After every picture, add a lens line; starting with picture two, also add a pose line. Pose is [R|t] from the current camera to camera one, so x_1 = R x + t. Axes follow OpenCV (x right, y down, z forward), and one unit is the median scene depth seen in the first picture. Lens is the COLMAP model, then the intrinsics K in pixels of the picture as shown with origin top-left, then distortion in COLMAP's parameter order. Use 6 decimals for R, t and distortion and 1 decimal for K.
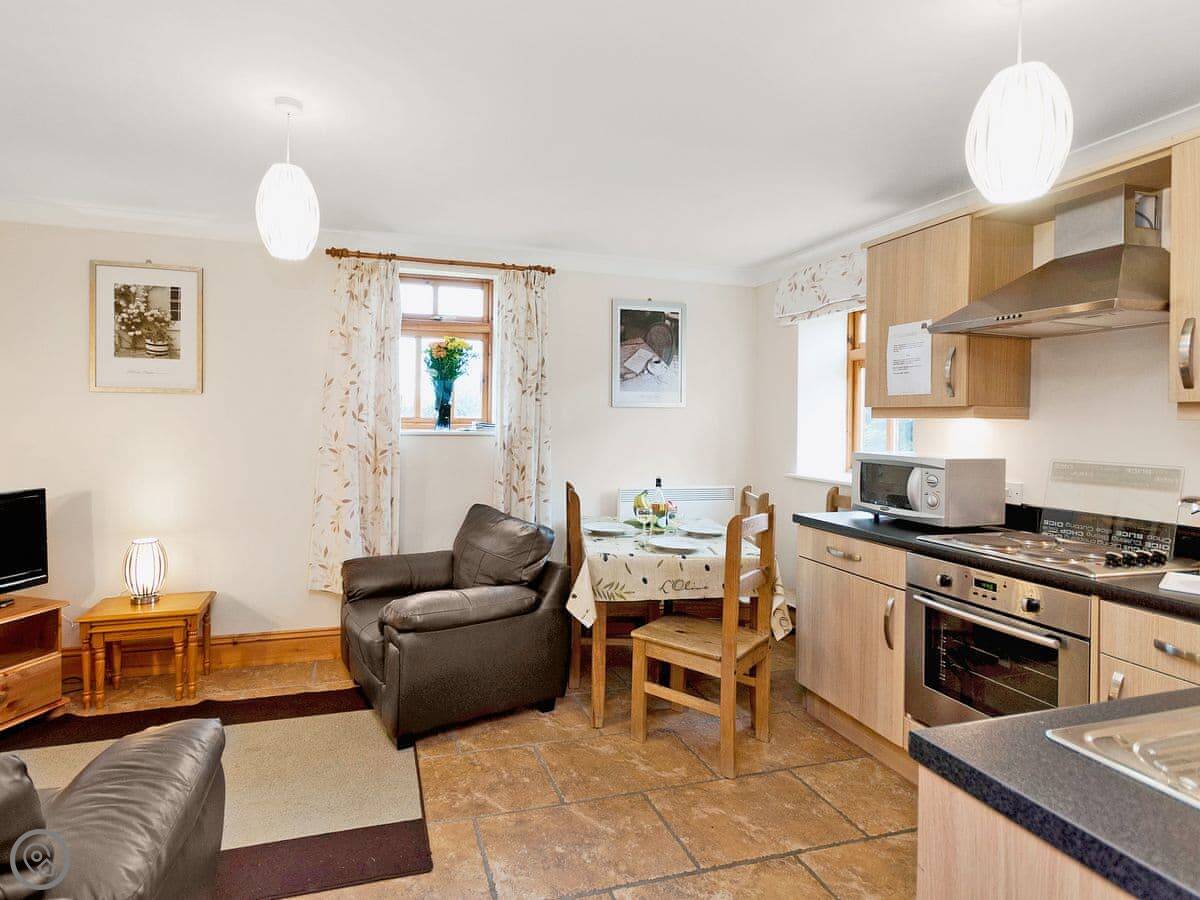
lens RADIAL K [[627.3, 0, 598.2], [0, 627.3, 441.0], [0, 0, 1]] dist [0.001005, 0.000905]
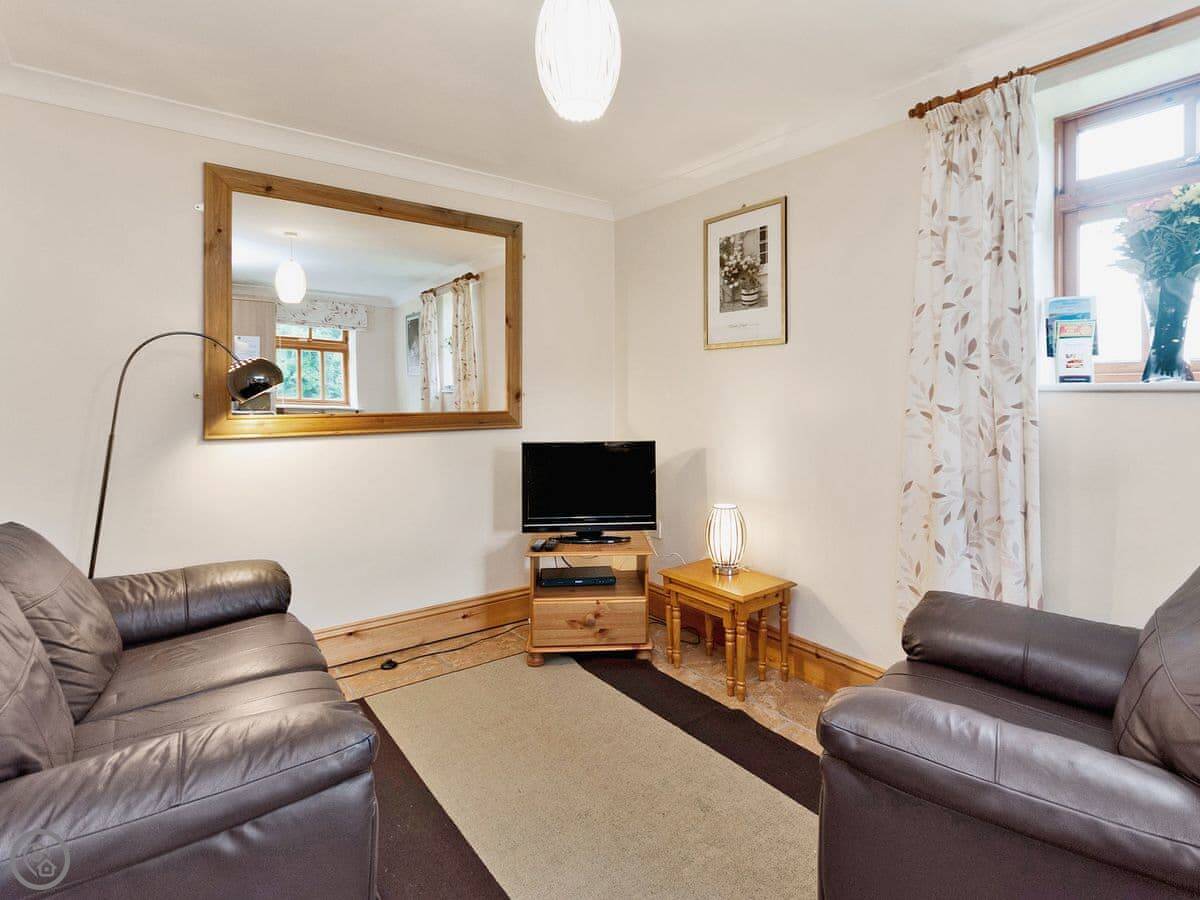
lens RADIAL K [[627.3, 0, 588.5], [0, 627.3, 390.1], [0, 0, 1]] dist [0.001005, 0.000905]
pose [[0.288169, -0.015890, -0.957448, 0.105203], [-0.026316, 0.999353, -0.024506, 0.015893], [0.957218, 0.032258, 0.287564, 0.514257]]
